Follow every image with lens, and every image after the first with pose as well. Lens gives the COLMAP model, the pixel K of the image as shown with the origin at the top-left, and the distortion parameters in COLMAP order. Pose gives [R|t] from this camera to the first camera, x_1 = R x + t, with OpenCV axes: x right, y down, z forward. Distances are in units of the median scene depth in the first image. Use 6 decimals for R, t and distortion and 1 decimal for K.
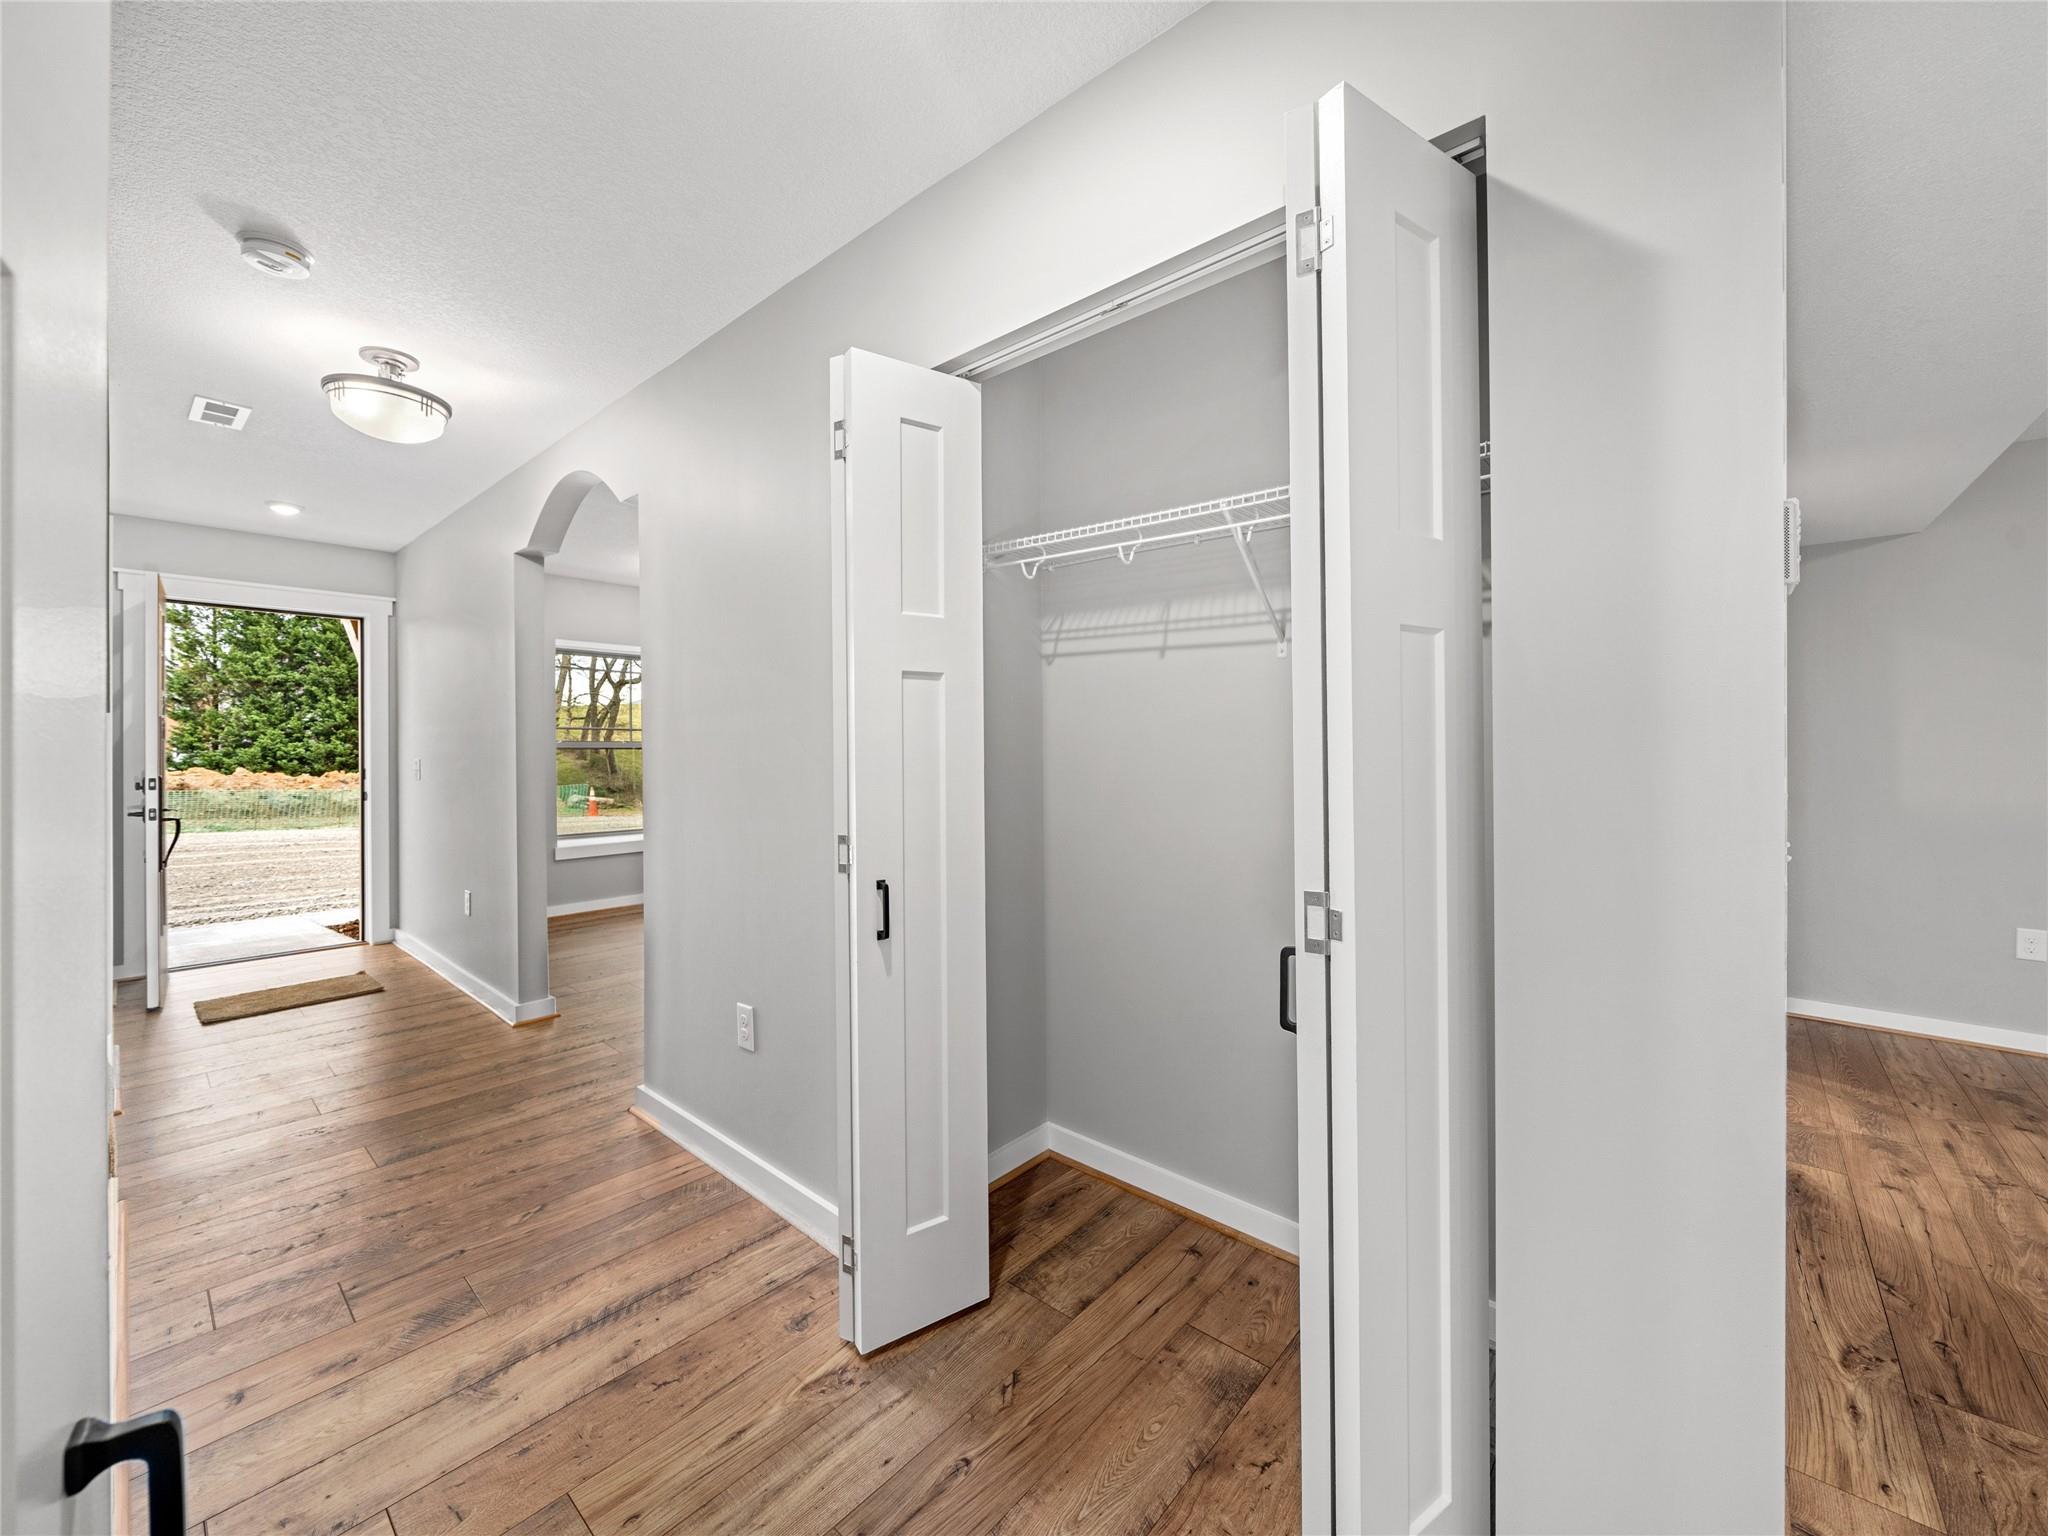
lens RADIAL K [[801.5, 0, 1021.7], [0, 801.5, 756.3], [0, 0, 1]] dist [-0.003018, -0.000520]
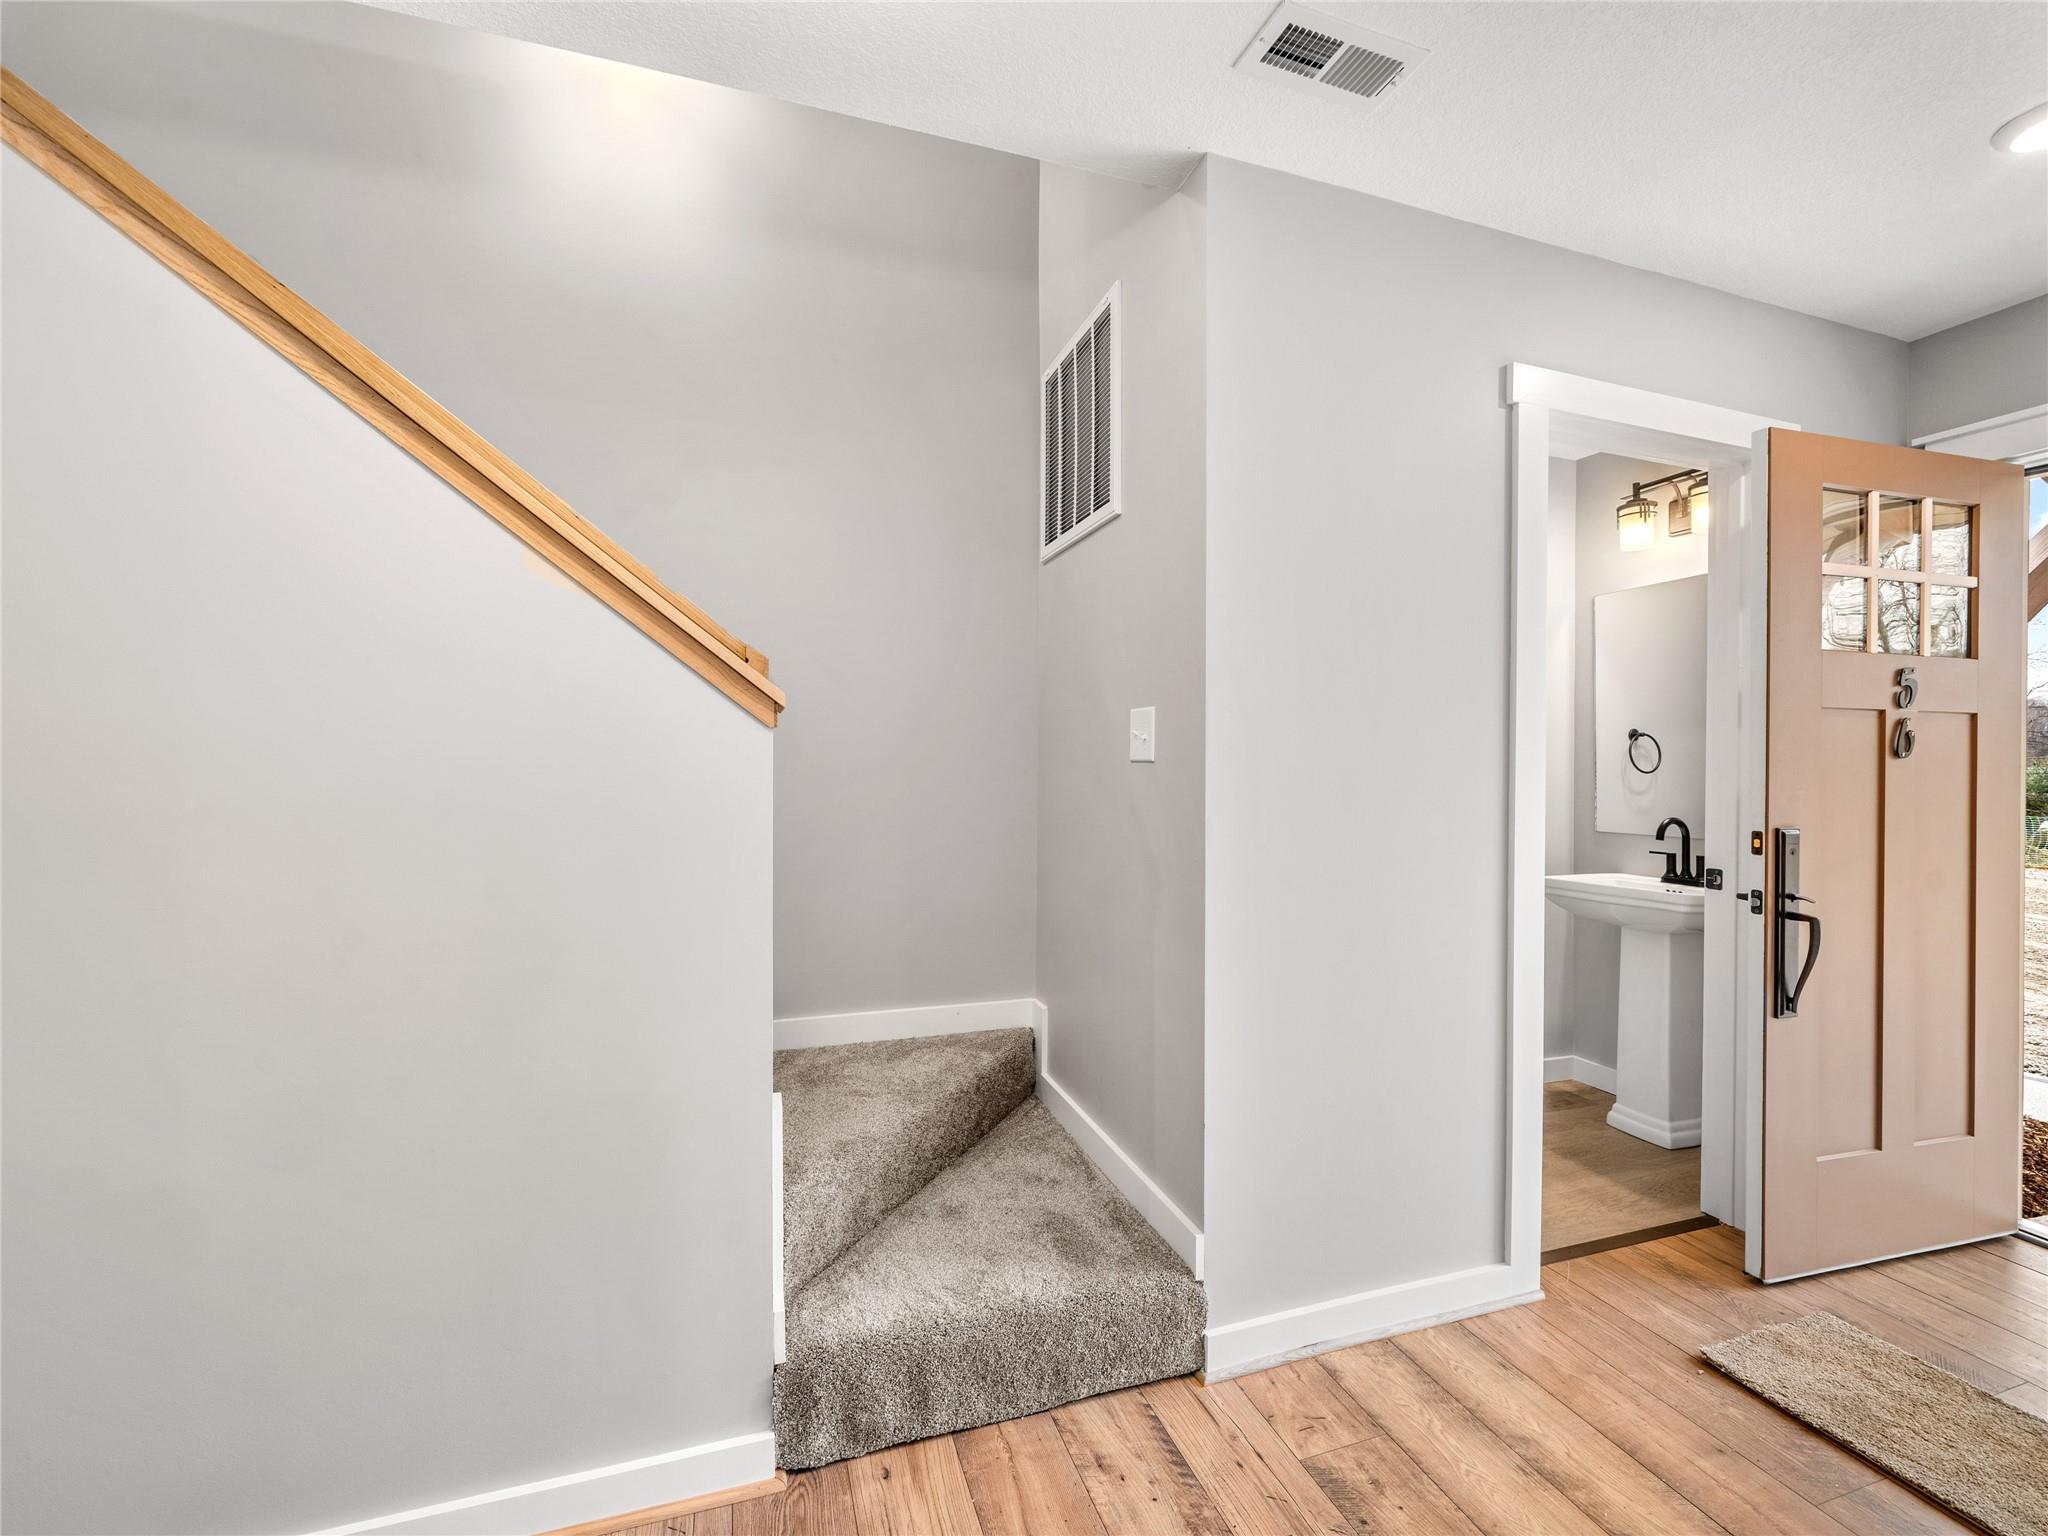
lens RADIAL K [[853.0, 0, 1024.0], [0, 853.0, 768.0], [0, 0, 1]] dist [-0.002856, 0.000177]
pose [[-0.502587, 0.000878, -0.864526, -0.764118], [-0.015673, 0.999826, 0.010127, -0.024144], [0.864385, 0.018640, -0.502486, 1.762162]]
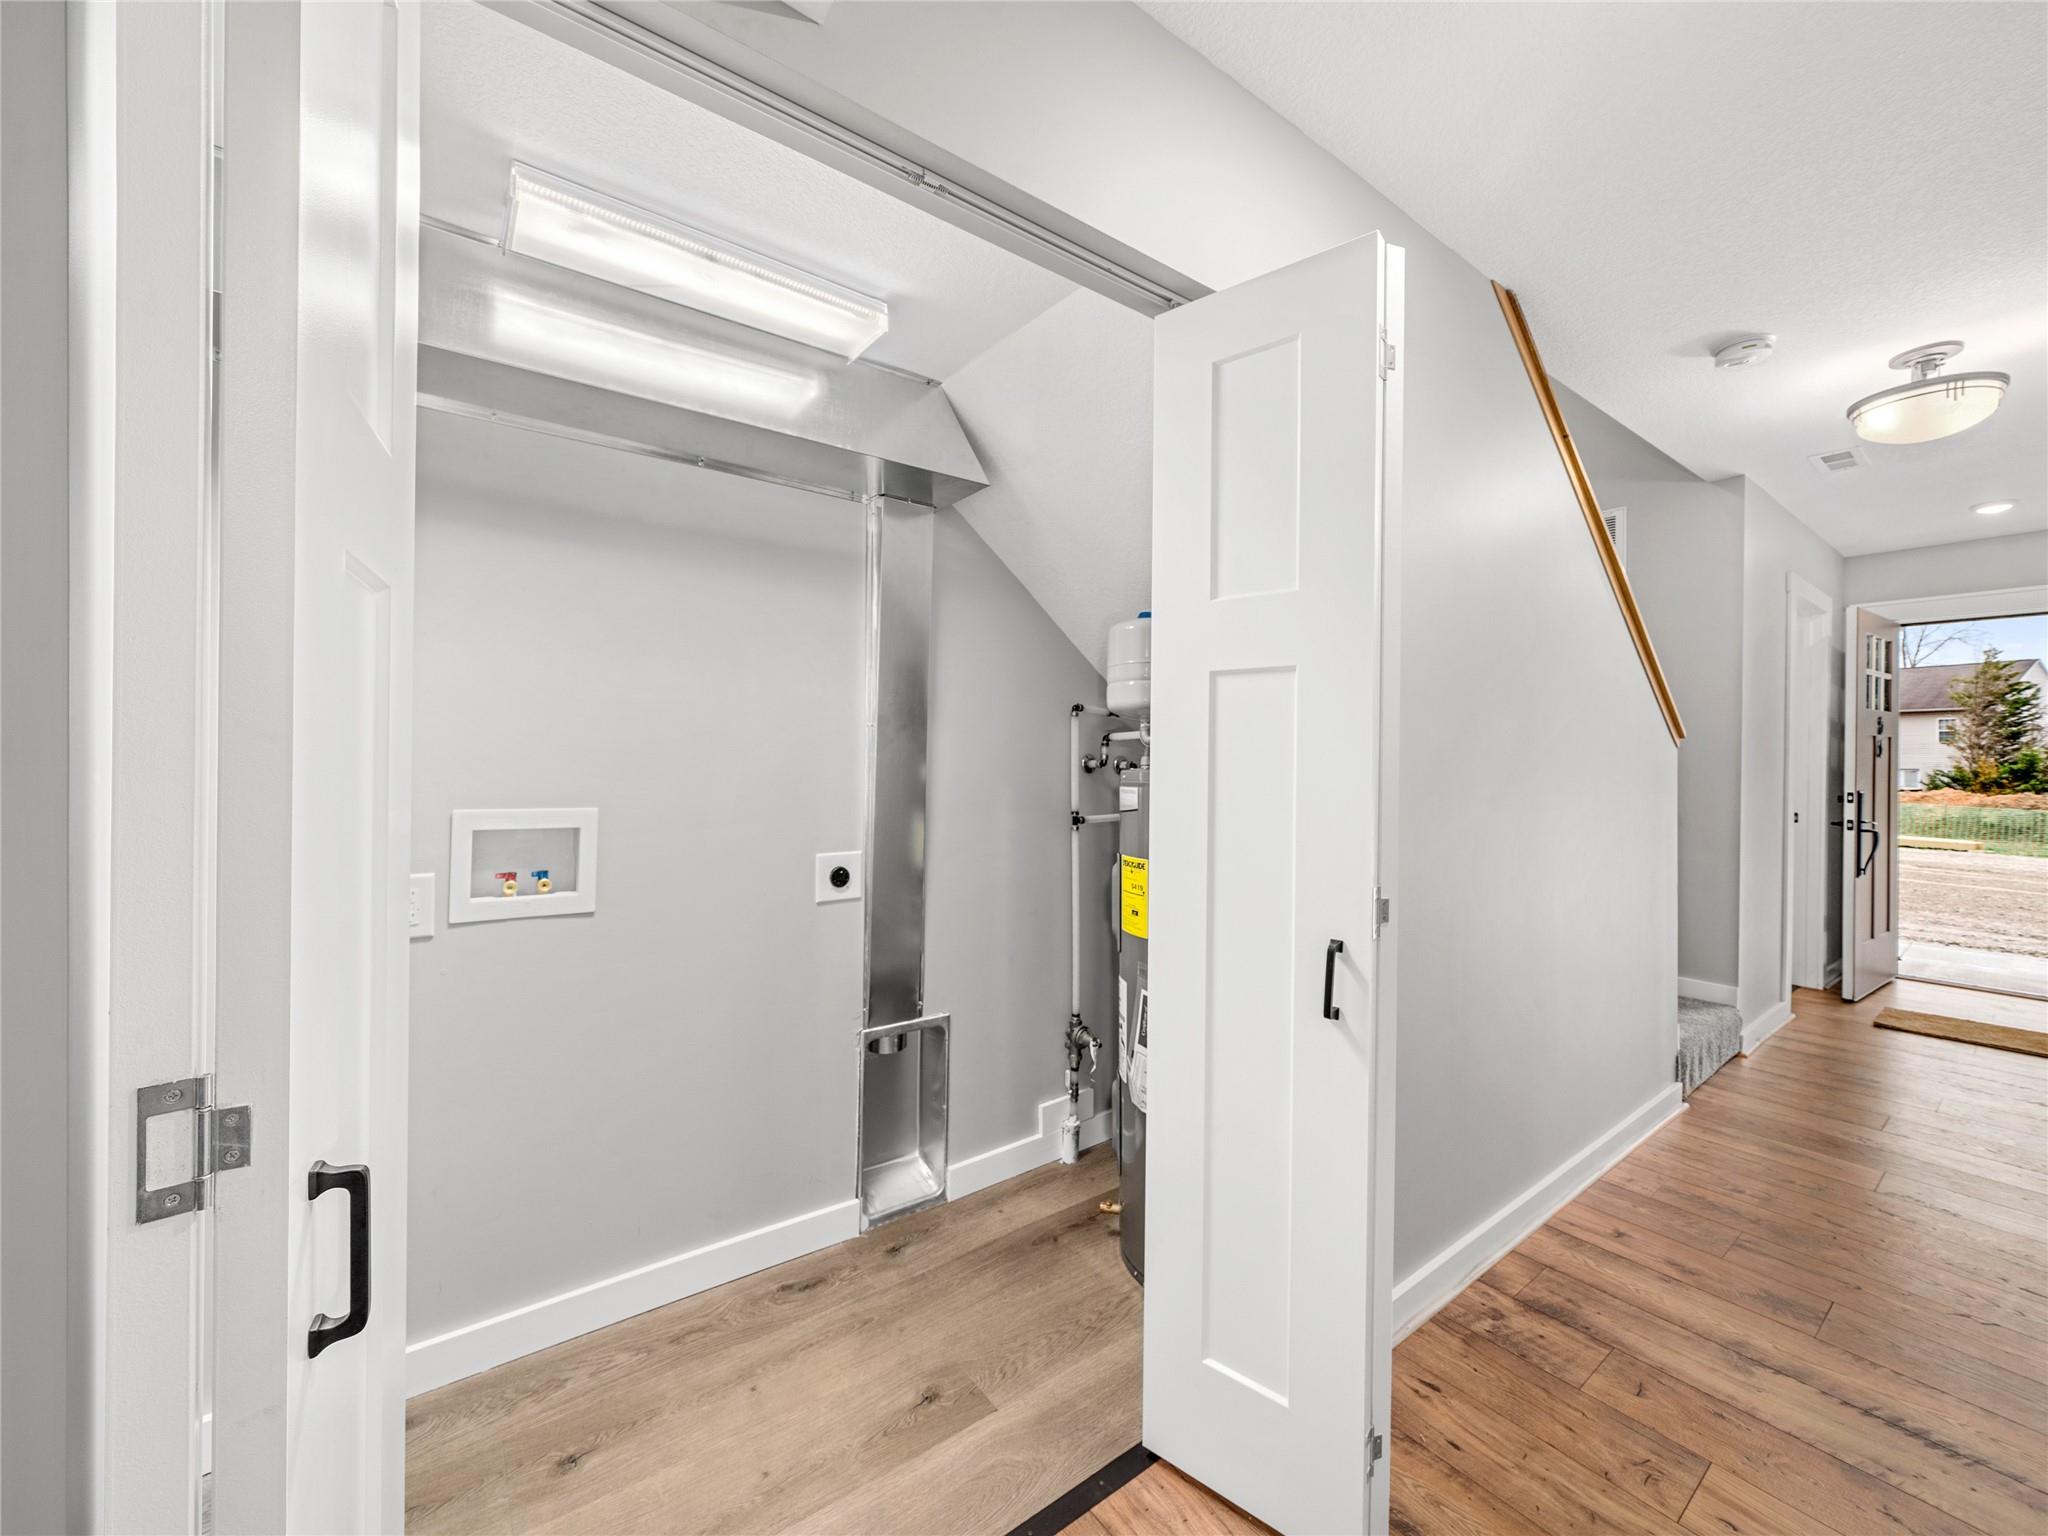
lens RADIAL K [[801.5, 0, 1021.7], [0, 801.5, 756.3], [0, 0, 1]] dist [-0.003018, -0.000520]
pose [[-0.216693, -0.005116, -0.976226, 0.499911], [-0.017253, 0.999850, -0.001410, -0.002668], [0.976087, 0.016537, -0.216749, 0.232723]]
